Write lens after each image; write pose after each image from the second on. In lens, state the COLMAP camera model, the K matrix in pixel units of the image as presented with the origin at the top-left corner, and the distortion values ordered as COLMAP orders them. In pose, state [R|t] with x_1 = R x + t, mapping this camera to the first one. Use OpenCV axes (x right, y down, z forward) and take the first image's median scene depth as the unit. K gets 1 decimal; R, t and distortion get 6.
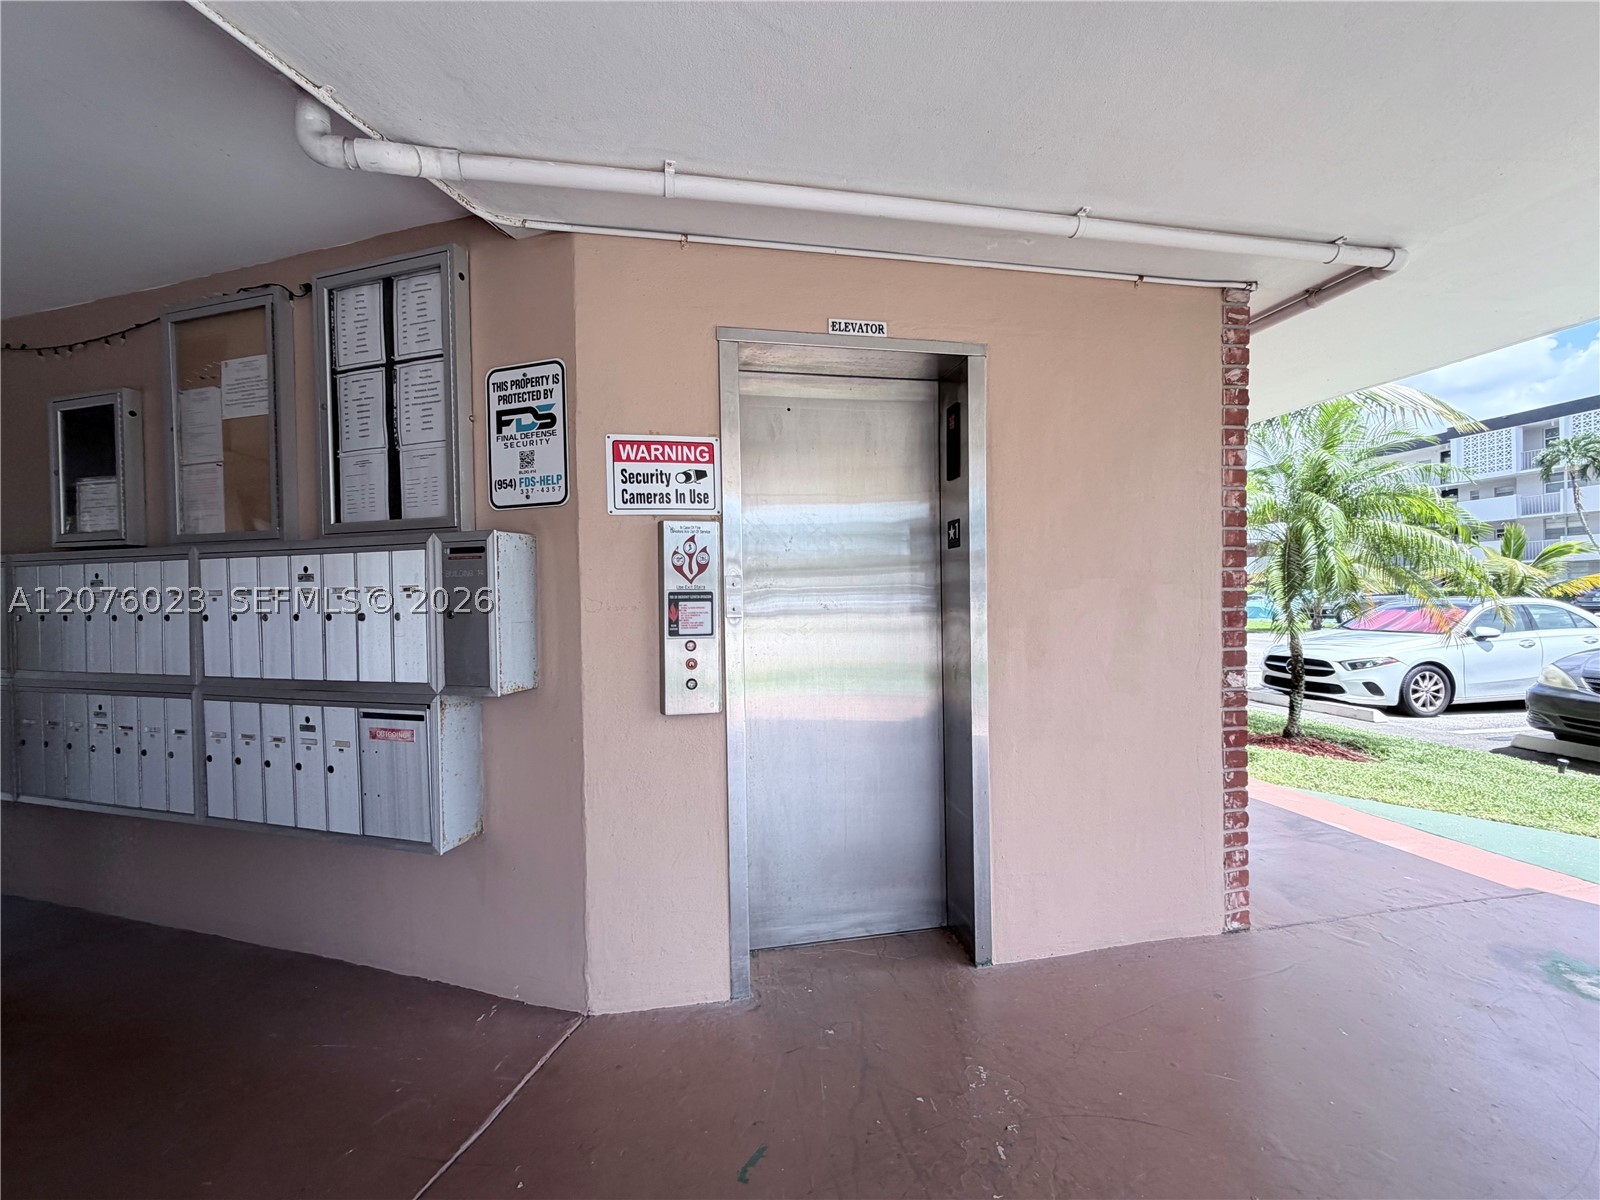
lens RADIAL K [[560.1, 0, 807.5], [0, 560.1, 561.7], [0, 0, 1]] dist [-0.000420, 0.000136]
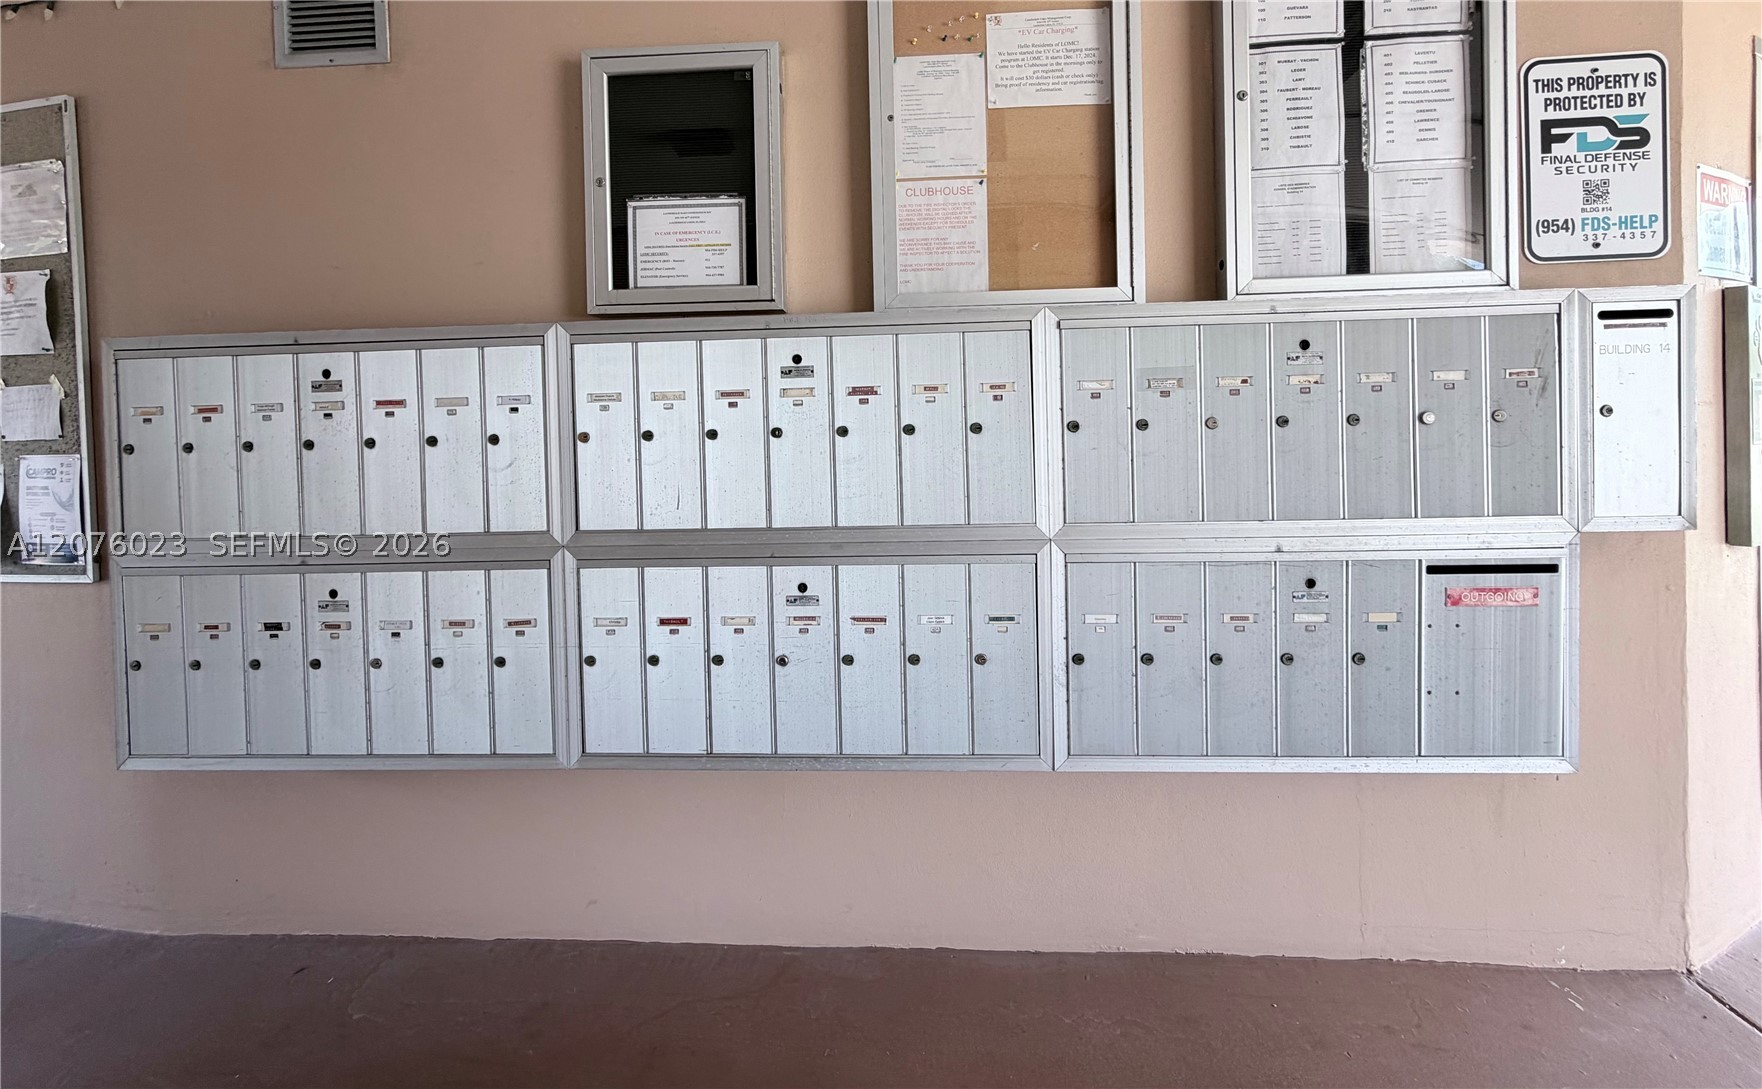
lens RADIAL K [[634.5, 0, 857.0], [0, 634.5, 371.5], [0, 0, 1]] dist [0.004676, -0.000441]
pose [[0.979124, 0.001259, 0.203262, -1.539926], [-0.000969, 0.999998, -0.001529, 0.043698], [-0.203264, 0.001300, 0.979123, 0.398743]]
